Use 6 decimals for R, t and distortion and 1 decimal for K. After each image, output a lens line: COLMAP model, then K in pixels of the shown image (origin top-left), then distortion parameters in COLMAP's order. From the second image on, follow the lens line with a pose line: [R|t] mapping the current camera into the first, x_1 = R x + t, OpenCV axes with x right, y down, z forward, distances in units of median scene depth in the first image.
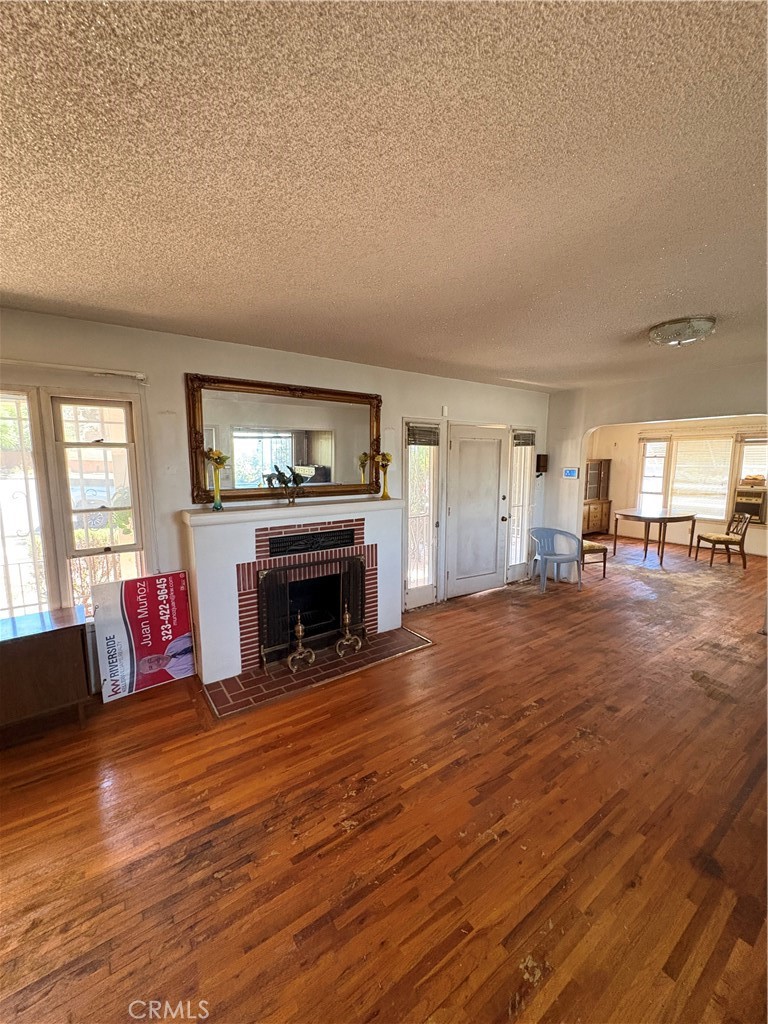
lens RADIAL K [[408.0, 0, 384.0], [0, 408.0, 512.0], [0, 0, 1]] dist [0.001642, -0.000251]
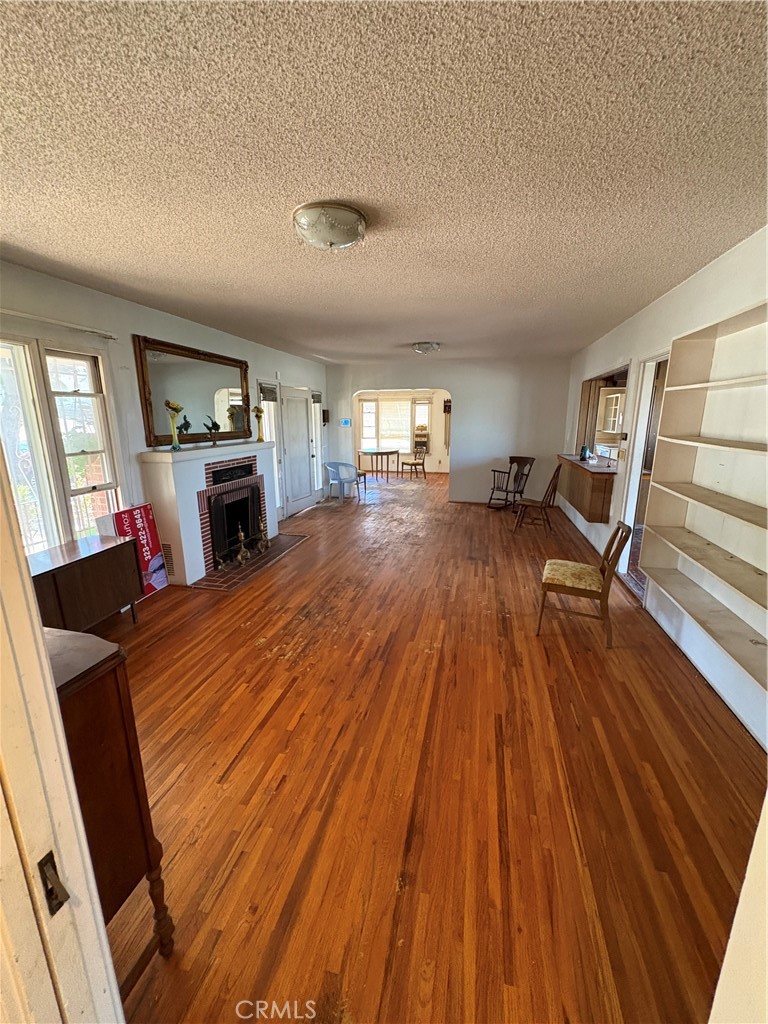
lens RADIAL K [[408.0, 0, 384.0], [0, 408.0, 512.0], [0, 0, 1]] dist [0.001642, -0.000251]
pose [[0.750793, -0.150747, 0.643106, -0.697230], [0.085243, 0.987581, 0.131976, 0.064882], [-0.655014, -0.044267, 0.754319, -0.346655]]
